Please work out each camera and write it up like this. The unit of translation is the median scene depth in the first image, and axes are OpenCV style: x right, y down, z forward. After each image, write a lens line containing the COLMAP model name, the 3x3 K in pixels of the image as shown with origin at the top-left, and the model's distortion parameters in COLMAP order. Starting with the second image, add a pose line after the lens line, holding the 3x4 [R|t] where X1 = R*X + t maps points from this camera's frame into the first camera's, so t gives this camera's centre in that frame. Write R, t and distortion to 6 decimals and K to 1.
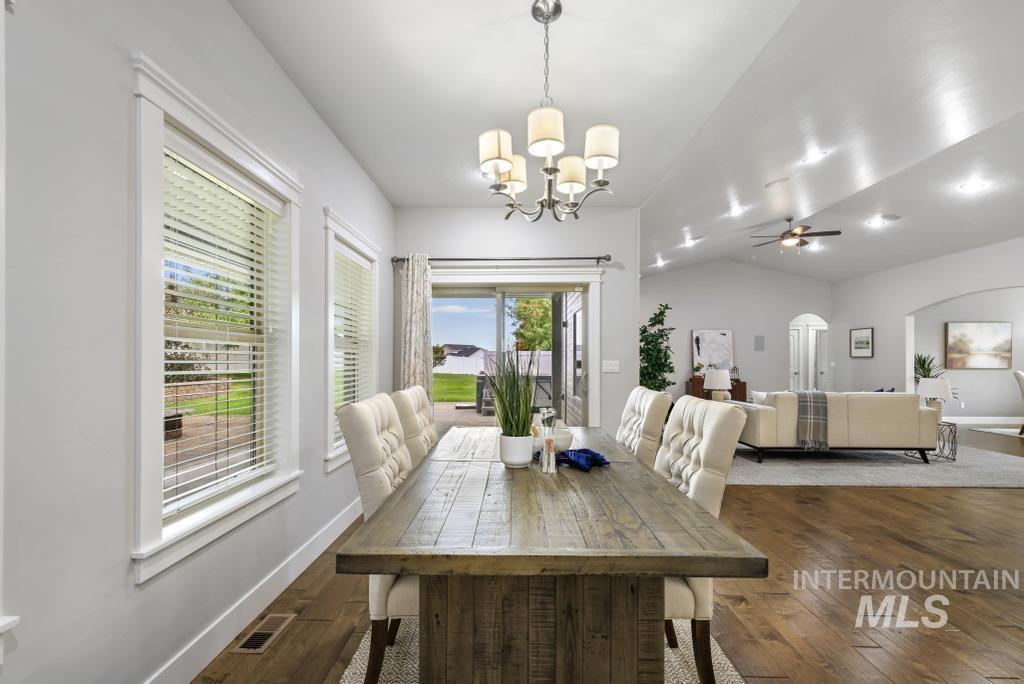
lens RADIAL K [[453.1, 0, 506.3], [0, 453.1, 356.5], [0, 0, 1]] dist [0.001451, -0.000313]
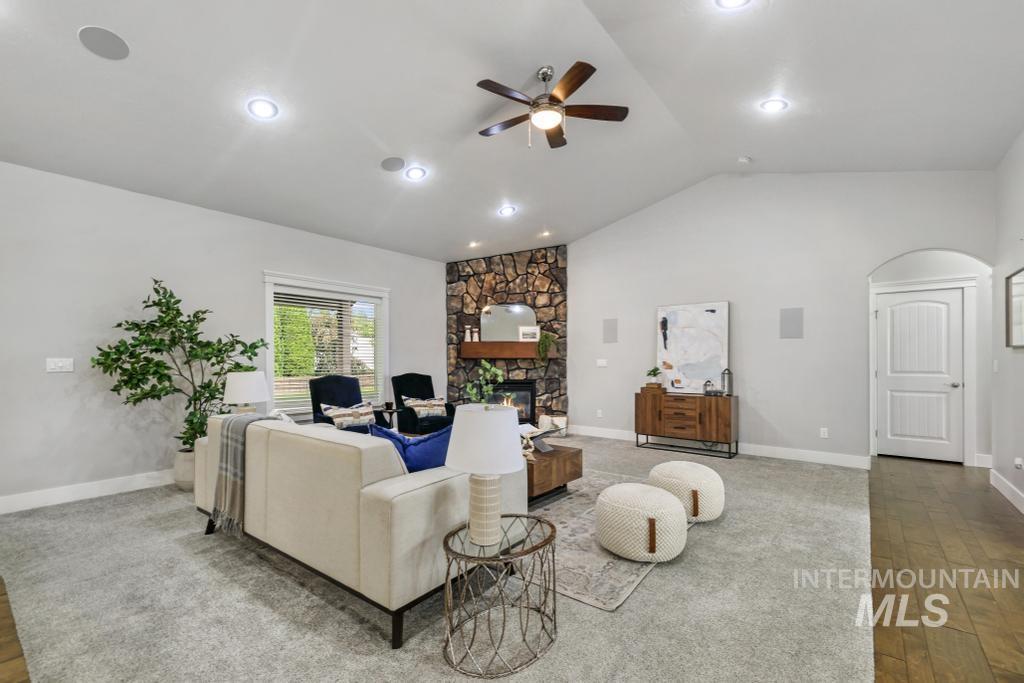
lens RADIAL K [[443.5, 0, 501.3], [0, 443.5, 354.6], [0, 0, 1]] dist [0.000975, -0.000514]
pose [[0.790997, -0.007759, -0.611771, 0.610740], [0.006281, 0.999970, -0.004561, 0.006226], [0.611788, -0.000235, 0.791022, 0.404950]]
